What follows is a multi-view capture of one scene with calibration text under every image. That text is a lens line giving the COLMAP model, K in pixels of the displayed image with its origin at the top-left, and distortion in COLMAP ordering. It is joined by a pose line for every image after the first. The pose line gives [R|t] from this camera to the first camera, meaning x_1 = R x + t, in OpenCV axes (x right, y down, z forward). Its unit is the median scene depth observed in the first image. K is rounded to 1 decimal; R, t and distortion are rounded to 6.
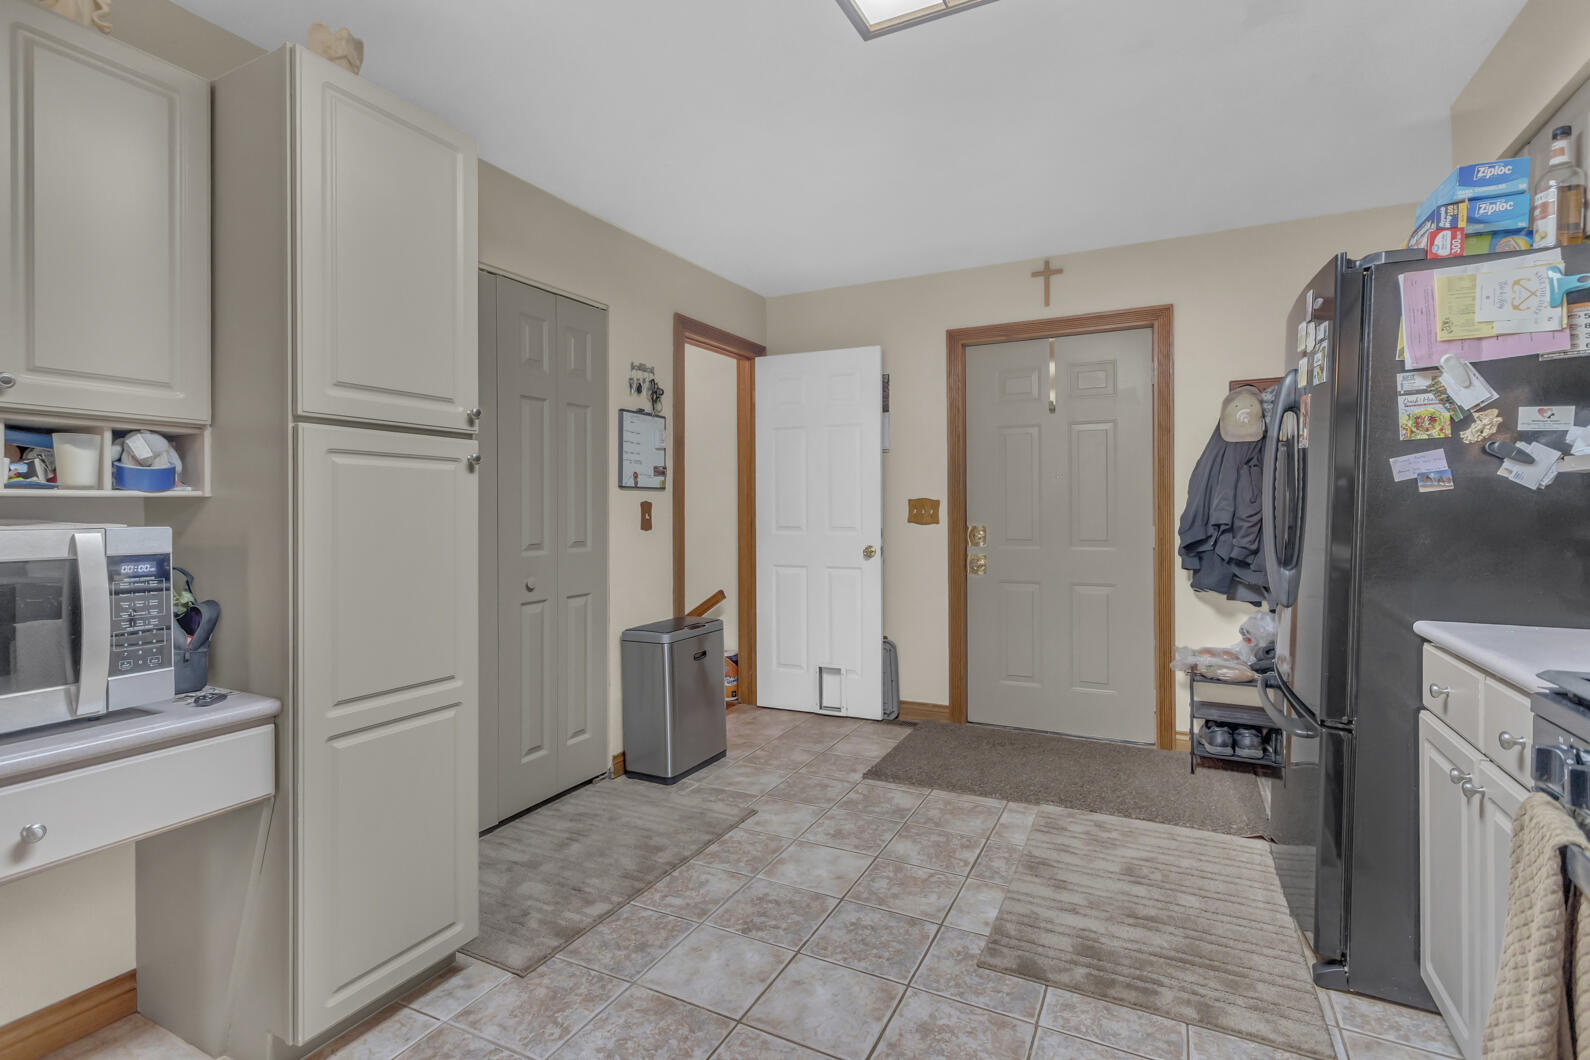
lens RADIAL K [[757.1, 0, 791.6], [0, 757.1, 513.4], [0, 0, 1]] dist [0.004474, 0.001057]
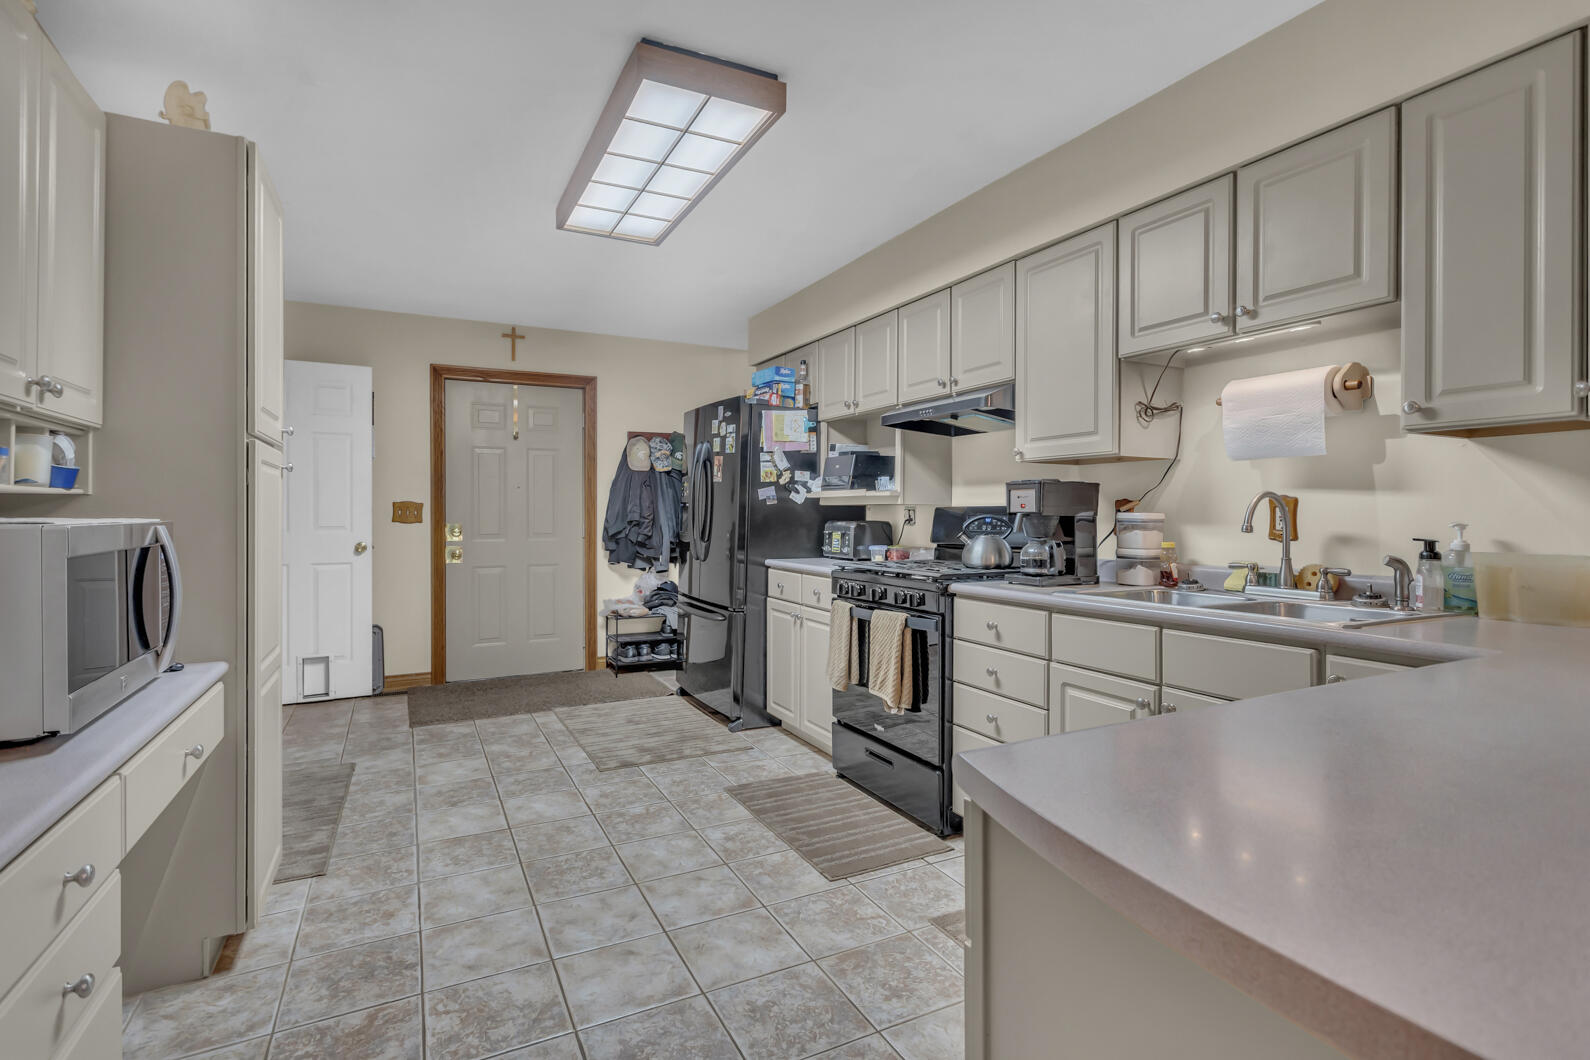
lens RADIAL K [[757.1, 0, 790.3], [0, 757.1, 521.9], [0, 0, 1]] dist [0.004474, 0.001057]
pose [[0.585371, -0.006134, 0.810743, -0.792722], [0.000375, 0.999973, 0.007295, 0.006775], [-0.810766, -0.003966, 0.585357, -0.326225]]
